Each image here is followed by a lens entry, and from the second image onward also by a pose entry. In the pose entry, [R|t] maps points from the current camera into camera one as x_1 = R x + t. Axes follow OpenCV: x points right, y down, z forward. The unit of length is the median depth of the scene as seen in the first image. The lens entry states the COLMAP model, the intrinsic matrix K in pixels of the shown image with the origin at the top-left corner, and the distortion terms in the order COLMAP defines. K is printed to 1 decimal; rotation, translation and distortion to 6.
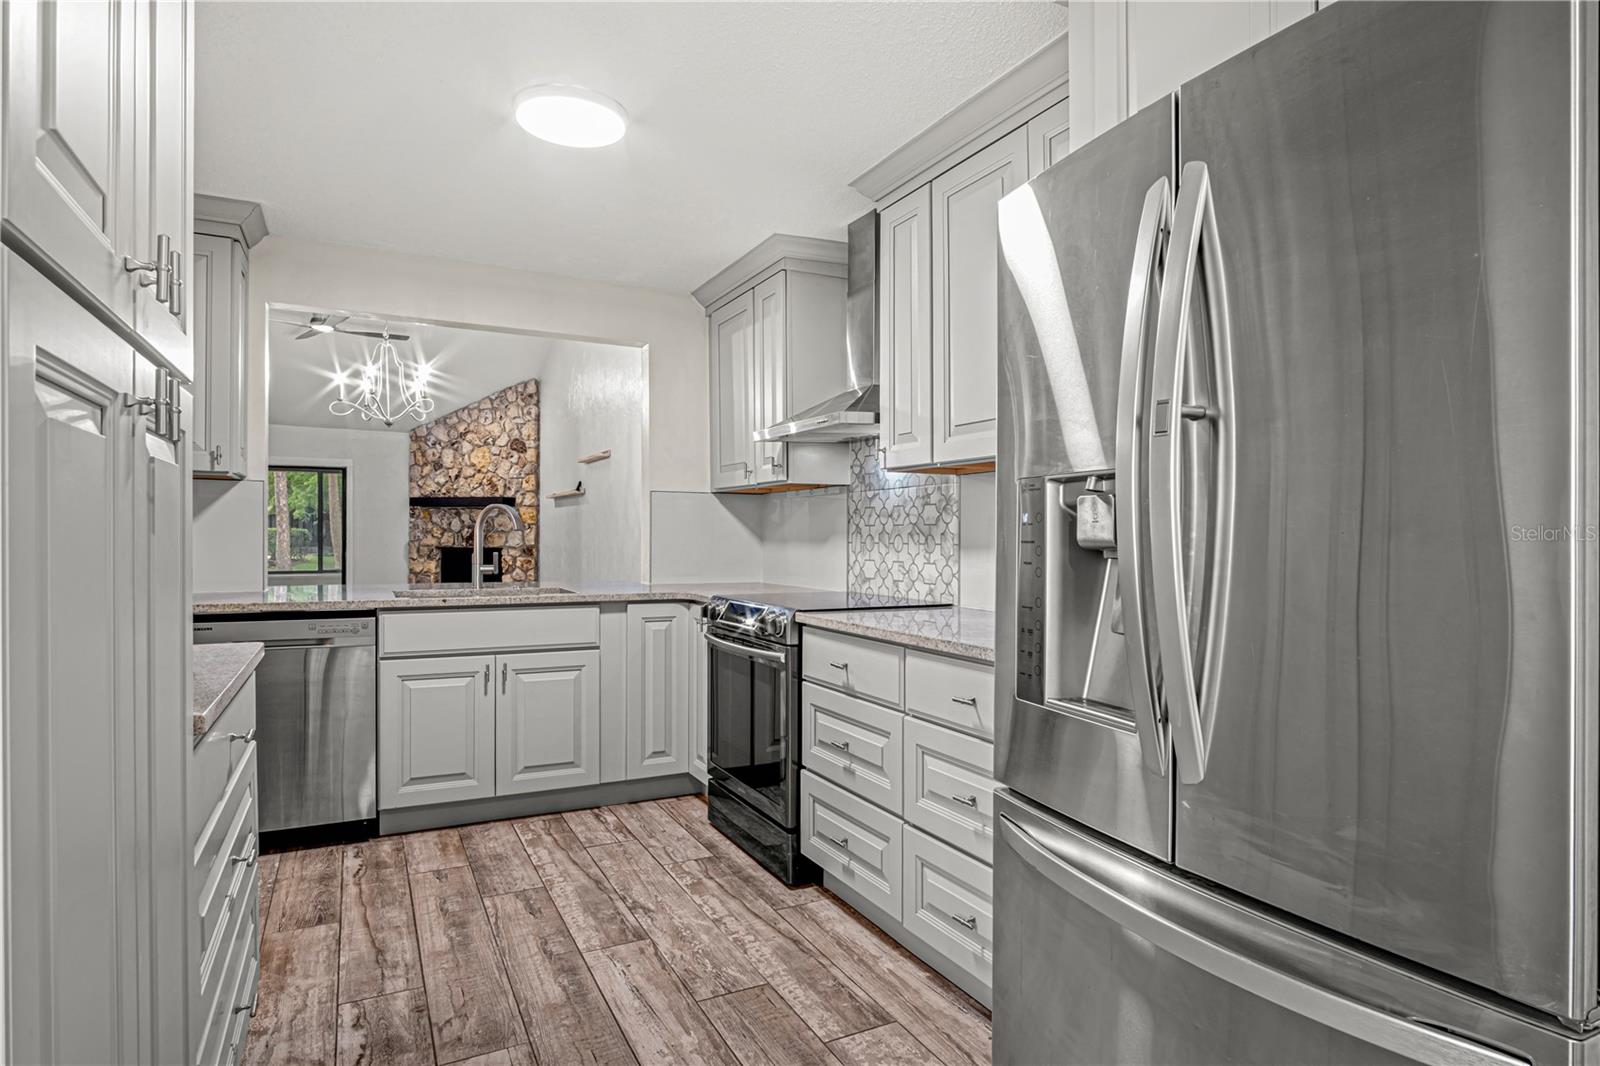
lens RADIAL K [[843.0, 0, 726.0], [0, 843.0, 535.6], [0, 0, 1]] dist [-0.020467, 0.001199]
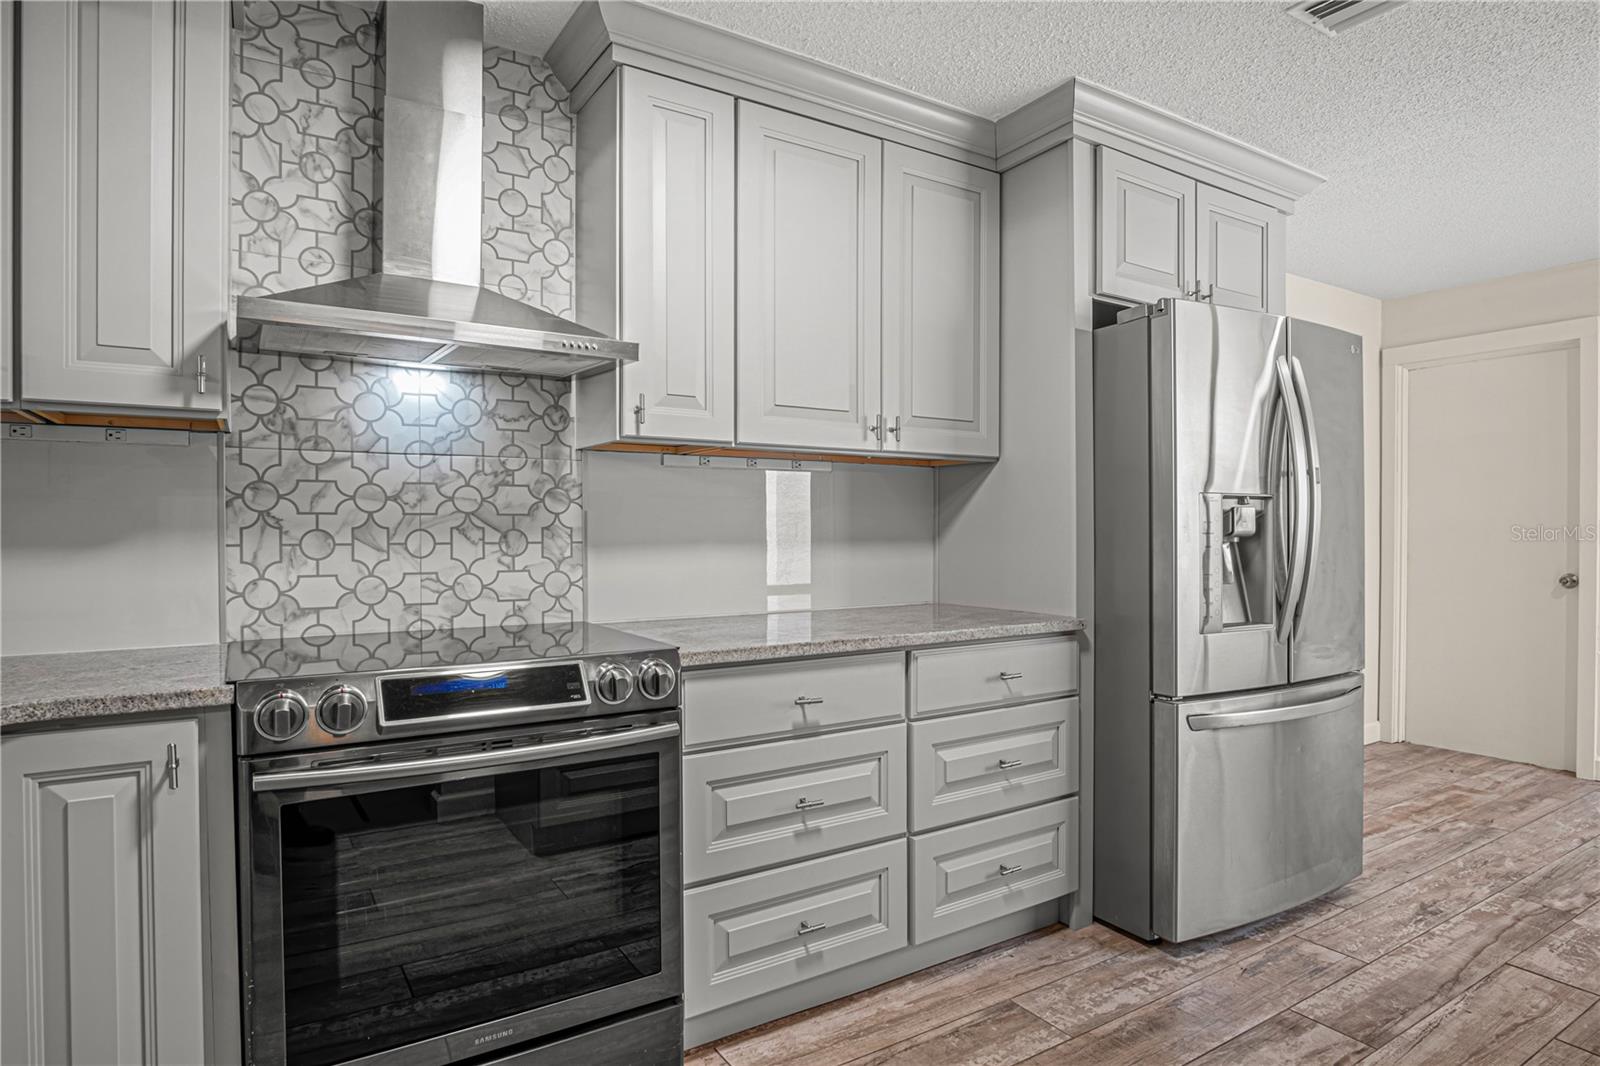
lens RADIAL K [[886.8, 0, 834.1], [0, 886.8, 538.3], [0, 0, 1]] dist [-0.027547, 0.002290]
pose [[-0.152145, -0.013457, 0.988267, -0.673083], [0.002845, 0.999897, 0.014053, -0.004070], [-0.988354, 0.004949, -0.152091, 1.117305]]
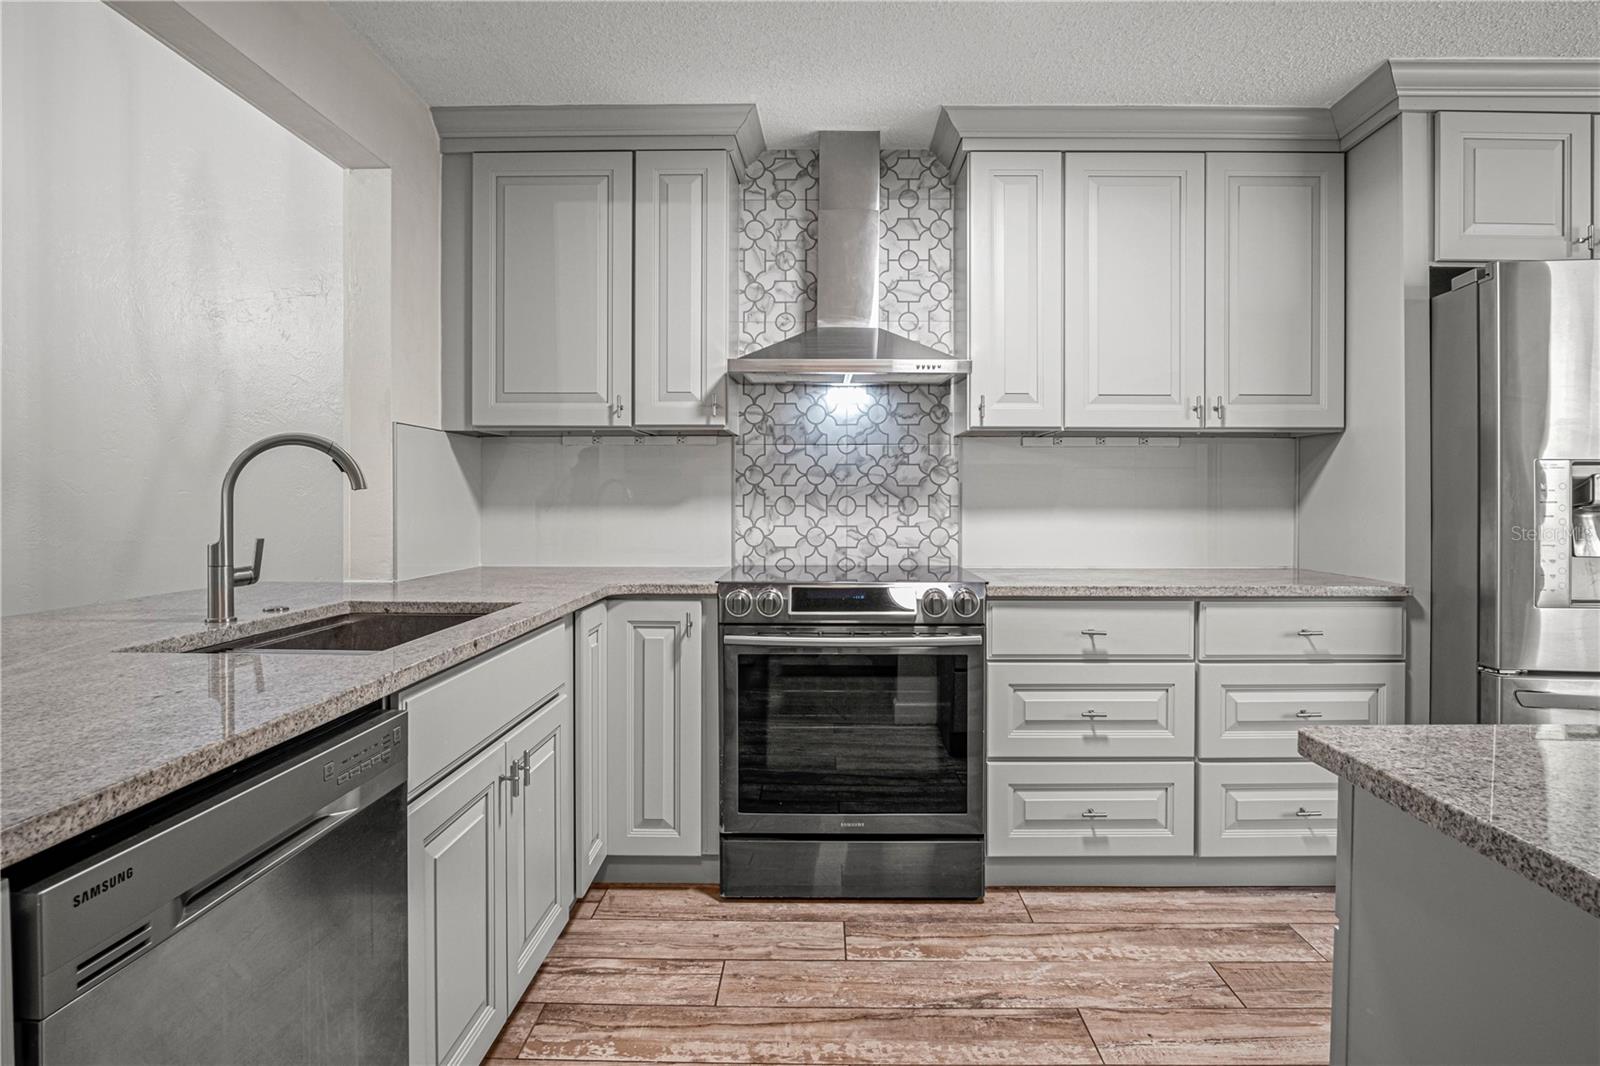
lens RADIAL K [[897.8, 0, 808.8], [0, 897.8, 502.9], [0, 0, 1]] dist [-0.029581, 0.001198]
pose [[0.445094, -0.008307, 0.895446, -0.941993], [0.001772, 0.999963, 0.008396, -0.002992], [-0.895482, -0.002151, 0.445092, 0.852231]]
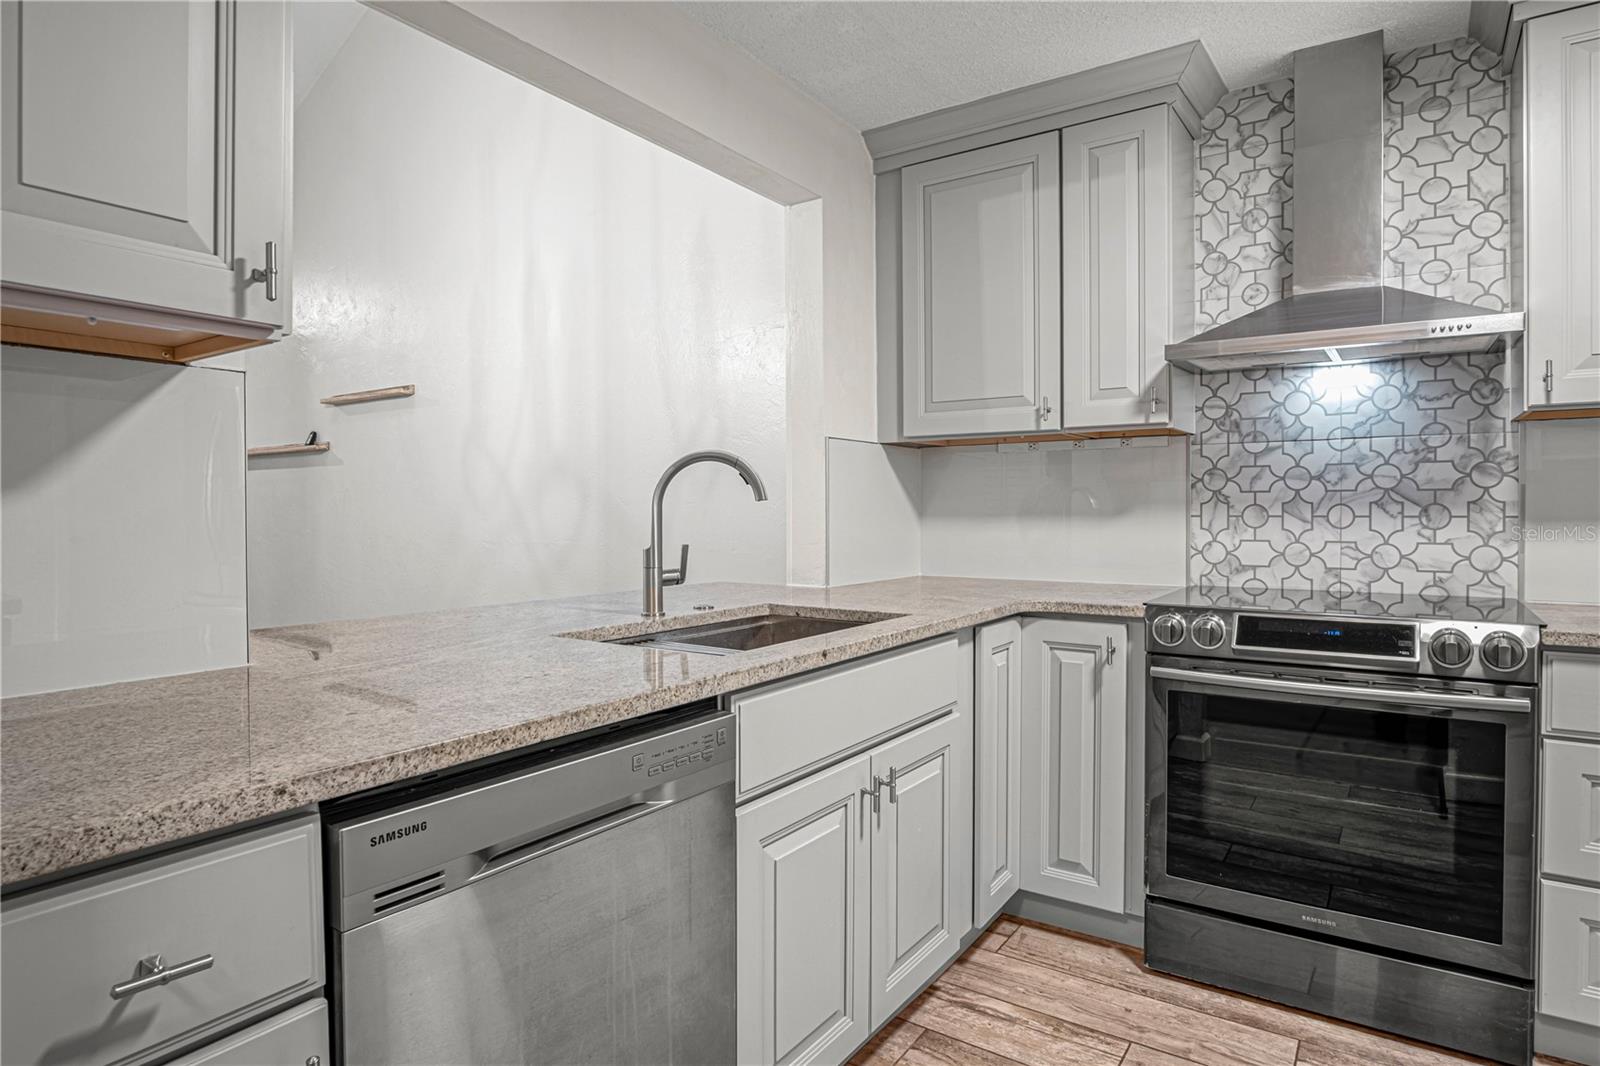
lens RADIAL K [[897.3, 0, 767.6], [0, 897.3, 520.3], [0, 0, 1]] dist [-0.027846, 0.004129]
pose [[0.874661, -0.013185, 0.484556, -0.819141], [0.007460, 0.999878, 0.013741, -0.001918], [-0.484678, -0.008404, 0.874652, 0.808050]]
